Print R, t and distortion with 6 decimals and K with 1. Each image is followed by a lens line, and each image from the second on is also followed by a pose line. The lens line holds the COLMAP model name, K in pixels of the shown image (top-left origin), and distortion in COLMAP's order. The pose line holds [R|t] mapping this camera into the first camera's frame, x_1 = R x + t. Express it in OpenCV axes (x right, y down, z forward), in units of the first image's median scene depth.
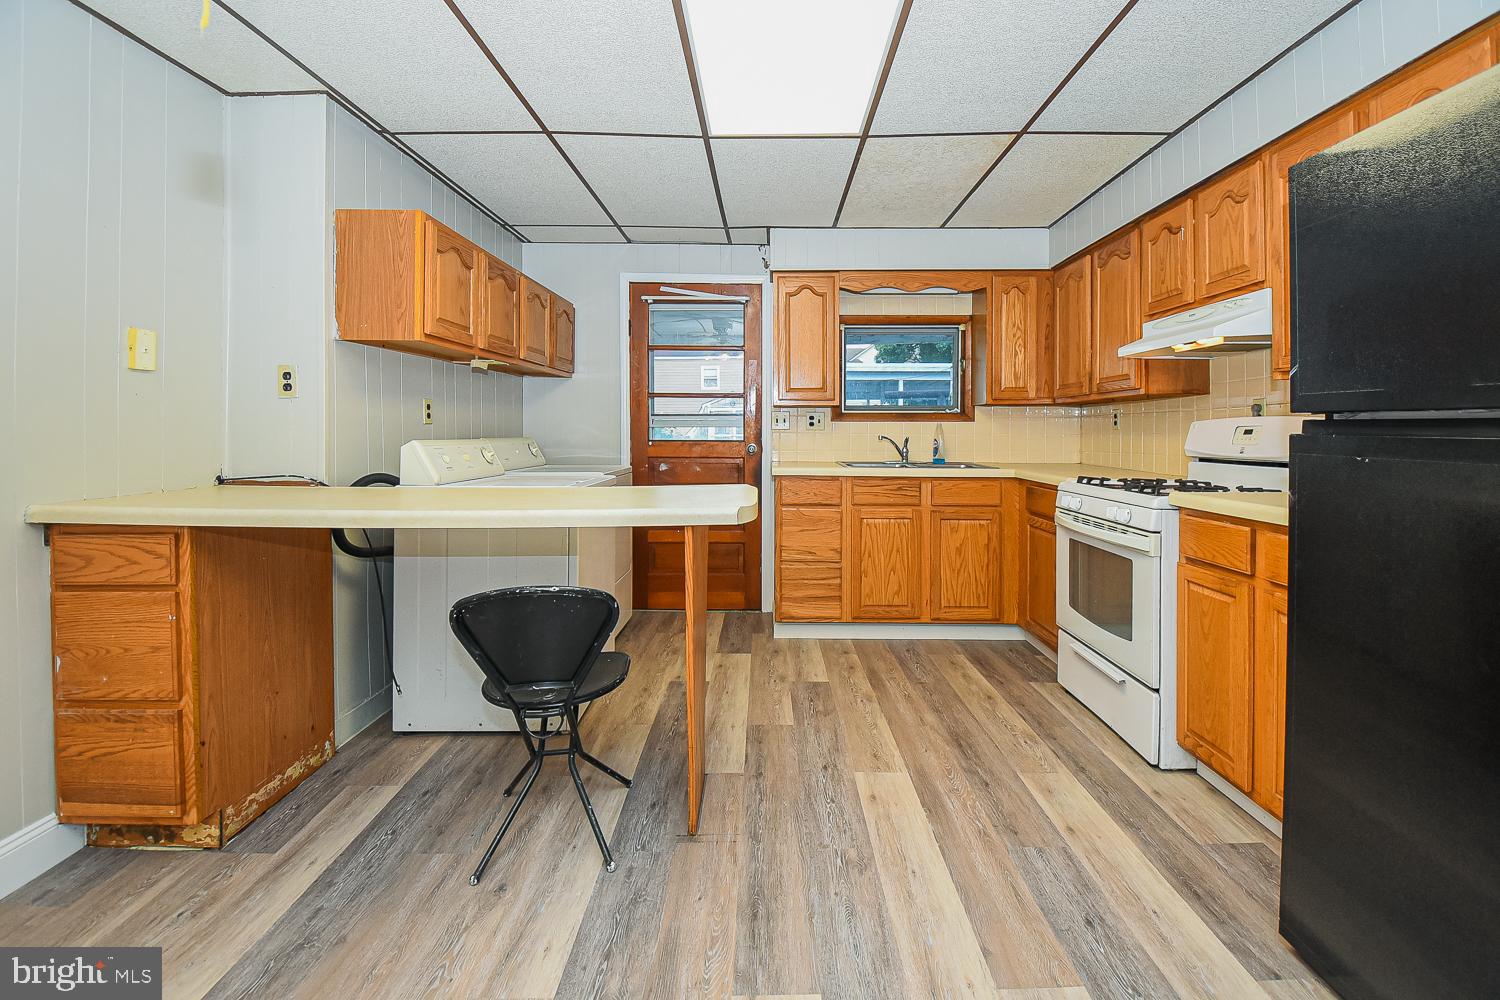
lens RADIAL K [[677.0, 0, 756.4], [0, 677.0, 431.9], [0, 0, 1]] dist [0.002579, -0.018813]
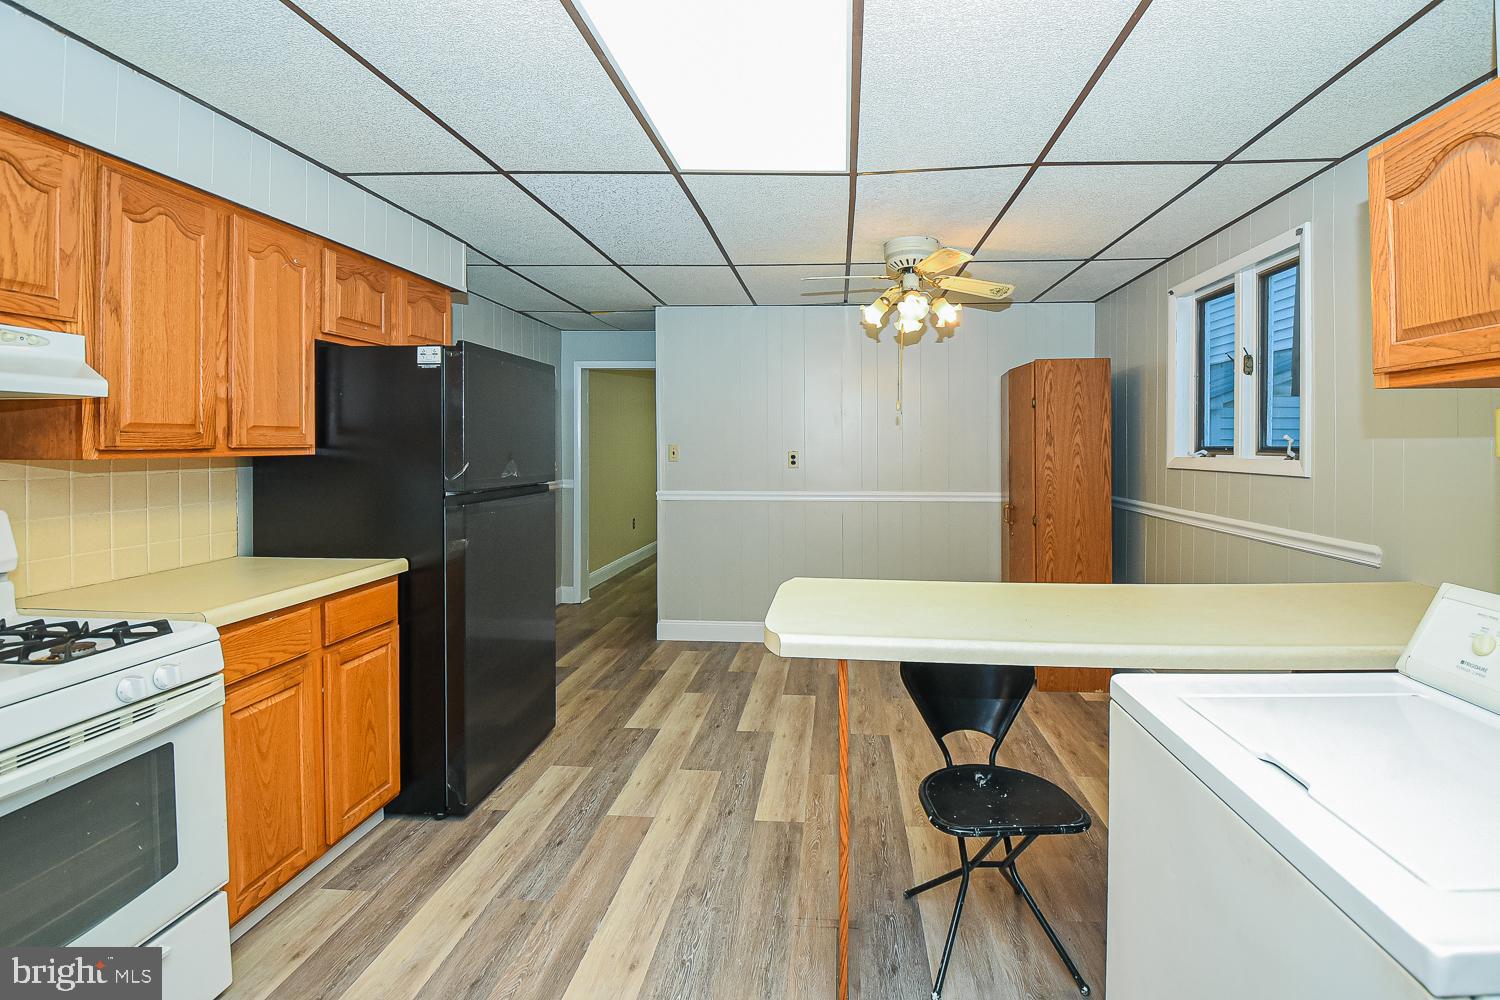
lens RADIAL K [[687.4, 0, 810.2], [0, 687.4, 445.7], [0, 0, 1]] dist [-0.030928, -0.000135]
pose [[-0.999433, -0.004513, 0.033368, -0.048916], [-0.004324, 0.999974, 0.005744, -0.074200], [-0.033393, 0.005597, -0.999427, 1.260048]]
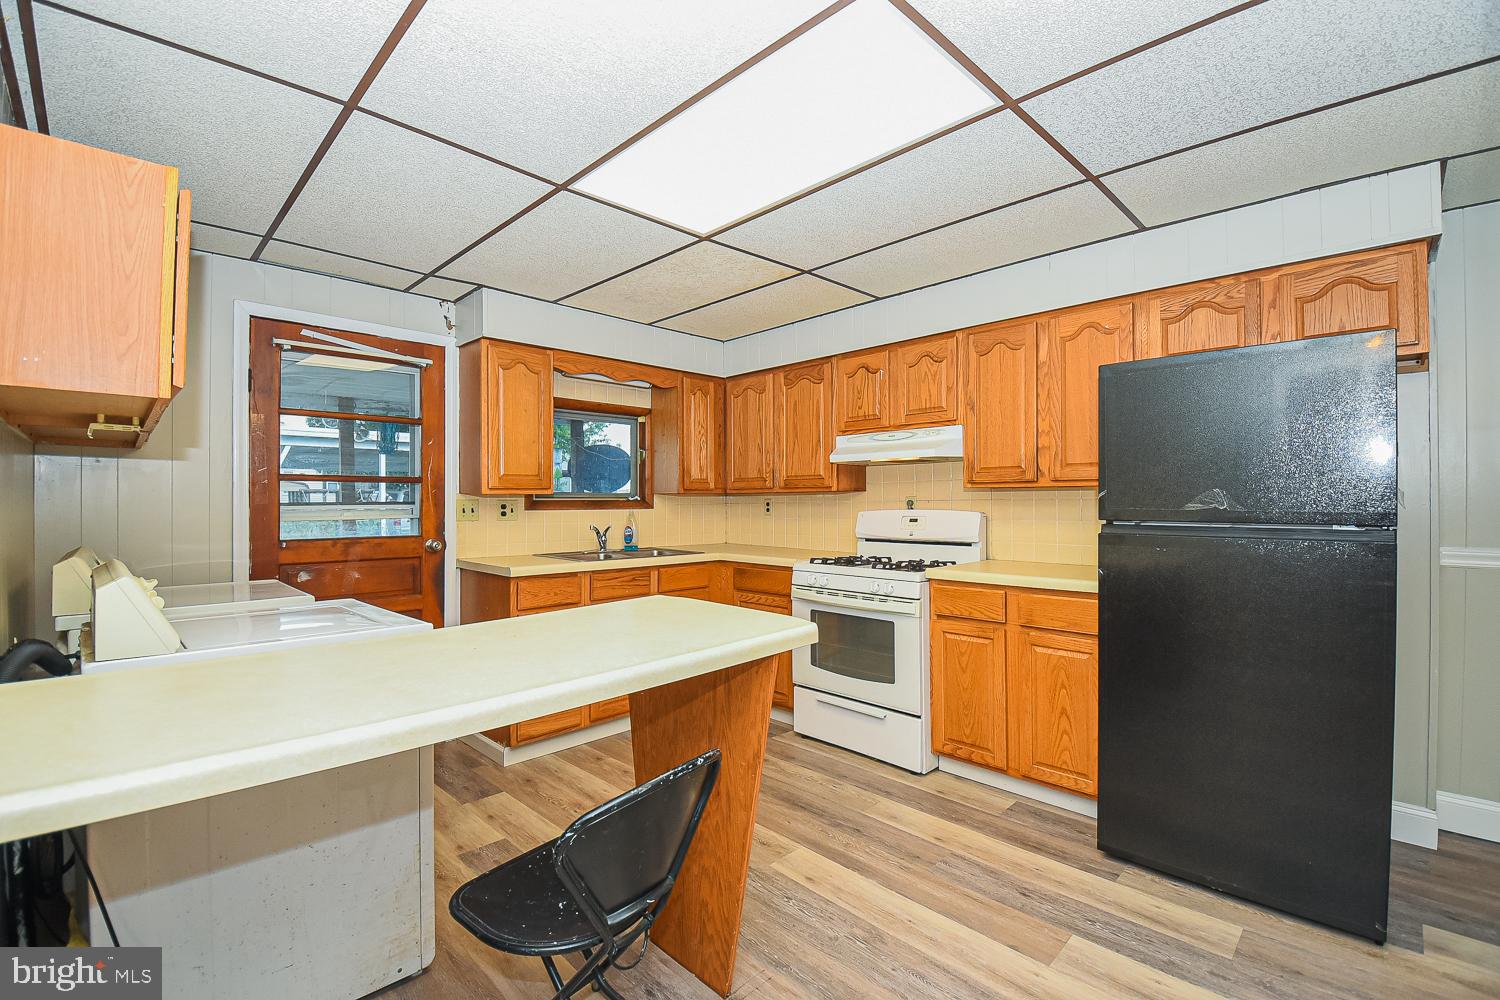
lens RADIAL K [[661.4, 0, 750.4], [0, 661.4, 496.5], [0, 0, 1]] dist [0.018753, -0.036991]
pose [[0.704946, -0.000183, 0.709261, -0.438490], [0.006644, 0.999958, -0.006346, -0.038134], [-0.709230, 0.009186, 0.704918, 0.225698]]
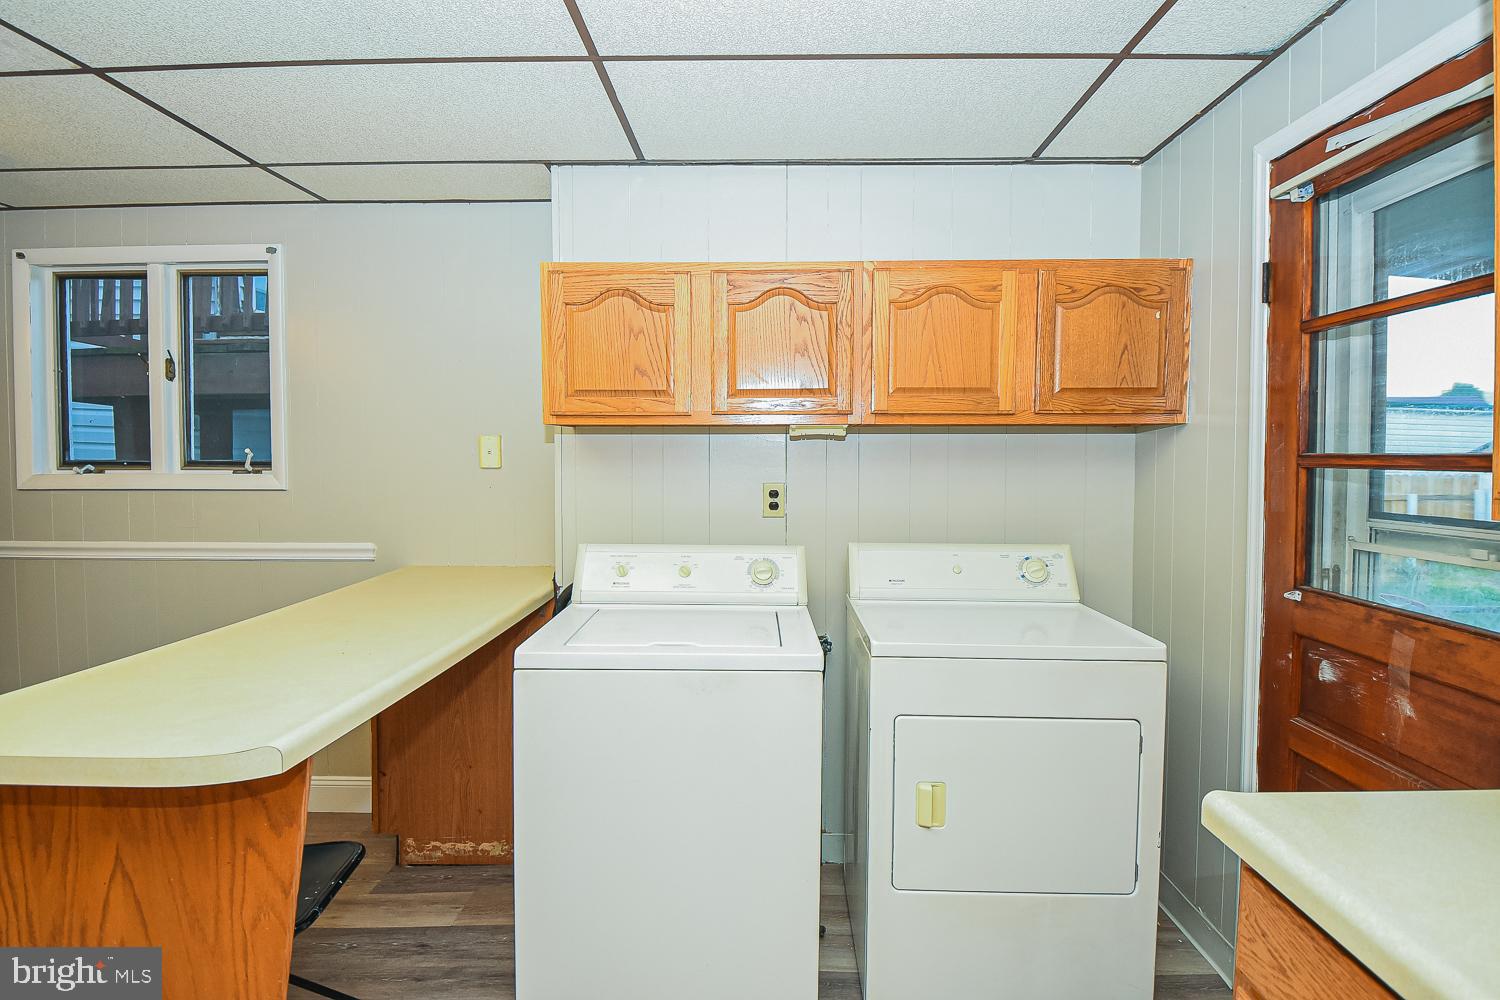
lens RADIAL K [[795.1, 0, 750.1], [0, 795.1, 486.7], [0, 0, 1]] dist [-0.002754, -0.001387]
pose [[-0.017486, 0.037321, -0.999150, 0.378509], [-0.005457, 0.999285, 0.037421, -0.078848], [0.999832, 0.006106, -0.017270, 1.030023]]
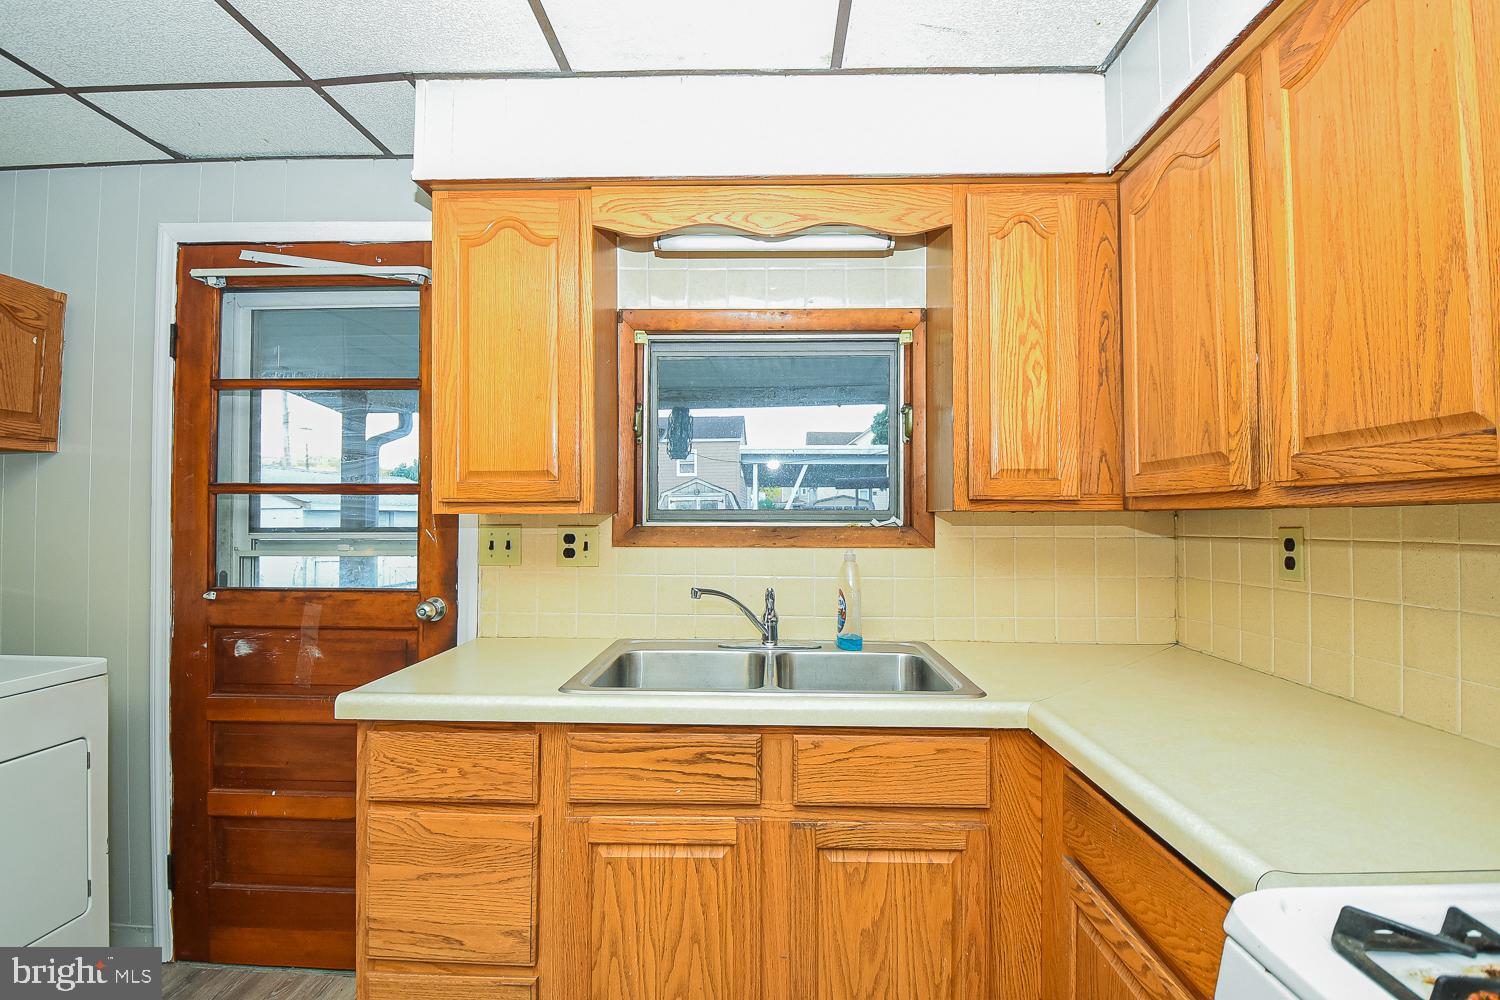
lens RADIAL K [[696.2, 0, 750.0], [0, 696.2, 500.0], [0, 0, 1]] dist [-0.005640, -0.000484]
pose [[0.999984, -0.001701, -0.005397, 0.290943], [0.001557, 0.999646, -0.026575, -0.048792], [0.005440, 0.026566, 0.999632, 0.773977]]
